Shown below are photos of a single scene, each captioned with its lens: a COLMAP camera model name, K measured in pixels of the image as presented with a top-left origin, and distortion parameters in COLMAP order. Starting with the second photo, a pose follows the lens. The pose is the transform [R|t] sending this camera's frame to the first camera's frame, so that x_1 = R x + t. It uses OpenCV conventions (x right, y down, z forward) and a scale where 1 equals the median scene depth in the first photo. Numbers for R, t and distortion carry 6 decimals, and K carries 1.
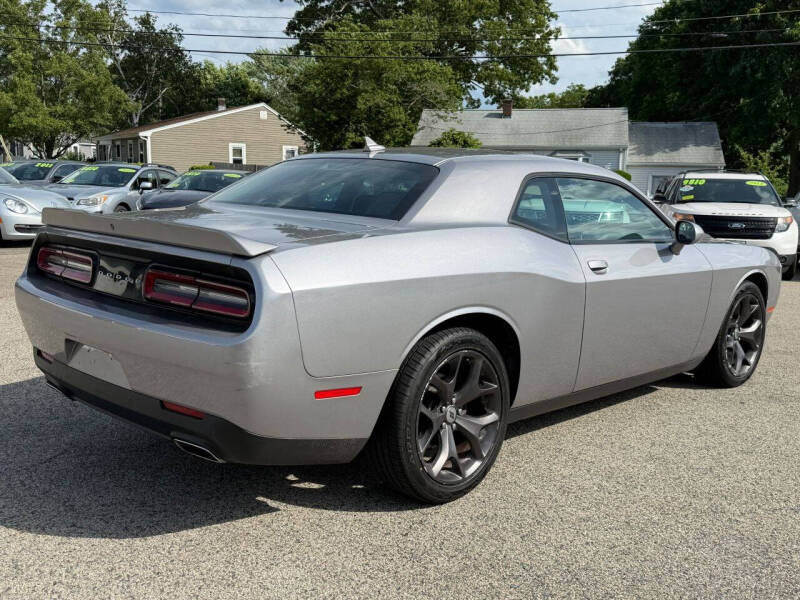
lens RADIAL K [[1035.1, 0, 400.2], [0, 1035.1, 310.5], [0, 0, 1]] dist [0.262671, -0.750097]
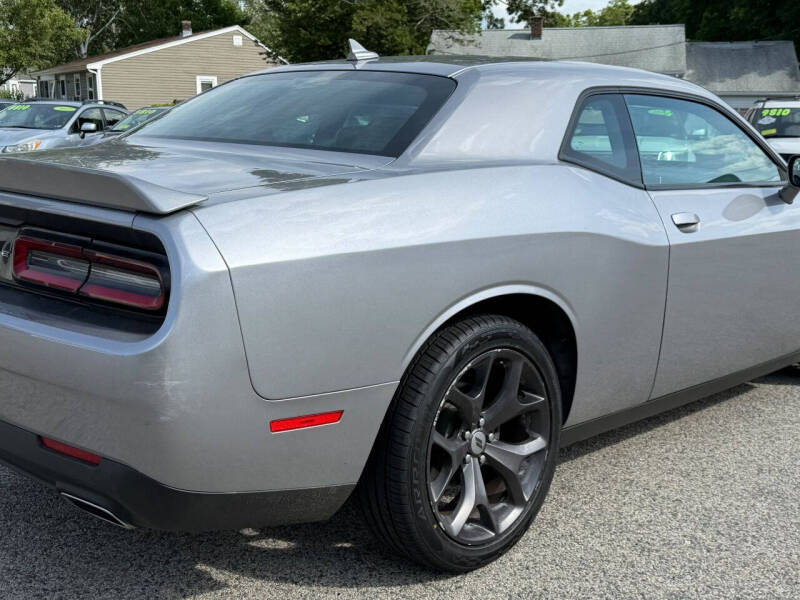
lens RADIAL K [[1141.1, 0, 398.5], [0, 1141.1, 321.5], [0, 0, 1]] dist [0.298354, -0.973895]
pose [[0.999856, -0.012734, -0.011254, 0.005805], [0.013196, 0.999032, 0.041973, -0.011021], [0.010709, -0.042115, 0.999055, 0.230494]]
